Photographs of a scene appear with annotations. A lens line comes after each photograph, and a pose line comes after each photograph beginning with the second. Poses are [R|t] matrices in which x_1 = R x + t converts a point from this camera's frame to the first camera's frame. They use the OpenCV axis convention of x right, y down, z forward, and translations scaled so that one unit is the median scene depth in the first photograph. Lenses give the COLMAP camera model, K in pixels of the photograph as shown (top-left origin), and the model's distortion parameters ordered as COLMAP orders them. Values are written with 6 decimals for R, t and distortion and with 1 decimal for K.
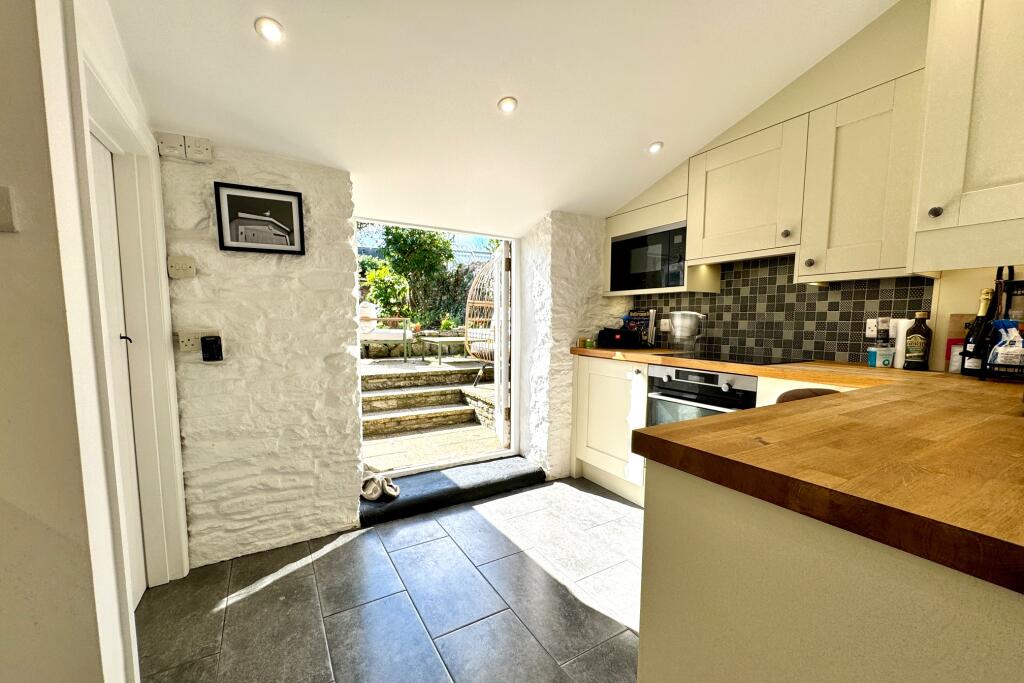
lens RADIAL K [[404.6, 0, 512.7], [0, 404.6, 347.6], [0, 0, 1]] dist [0.001613, 0.000347]
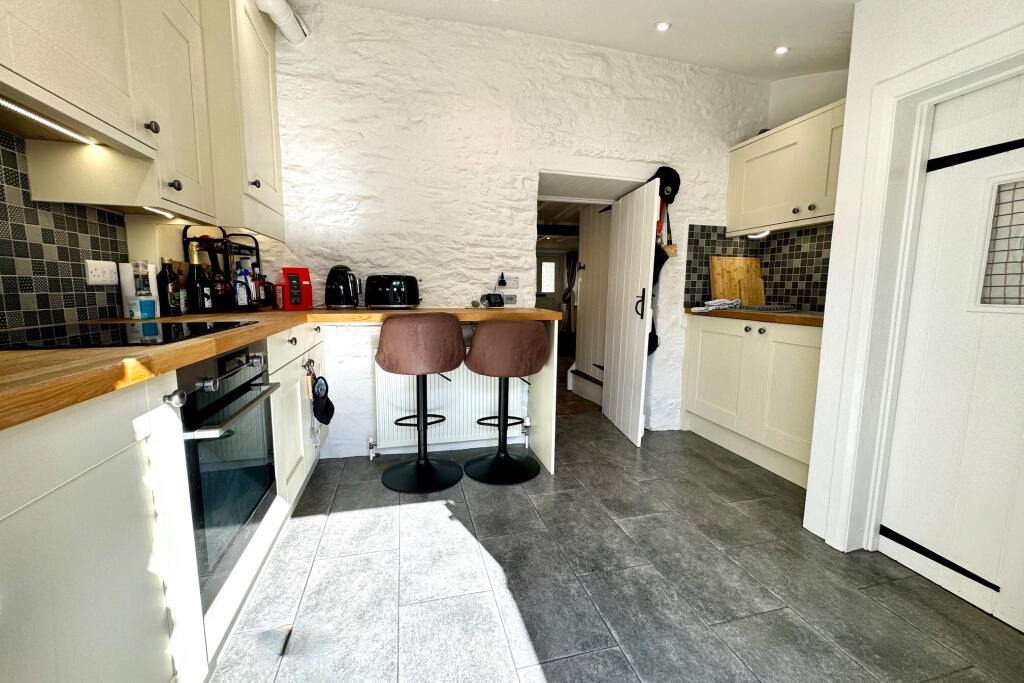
lens RADIAL K [[404.6, 0, 511.0], [0, 404.6, 339.5], [0, 0, 1]] dist [0.001613, 0.000347]
pose [[-0.959353, -0.045456, 0.278524, -0.033844], [0.008684, 0.981721, 0.190129, -0.027345], [-0.282075, 0.184819, -0.941422, 0.662928]]
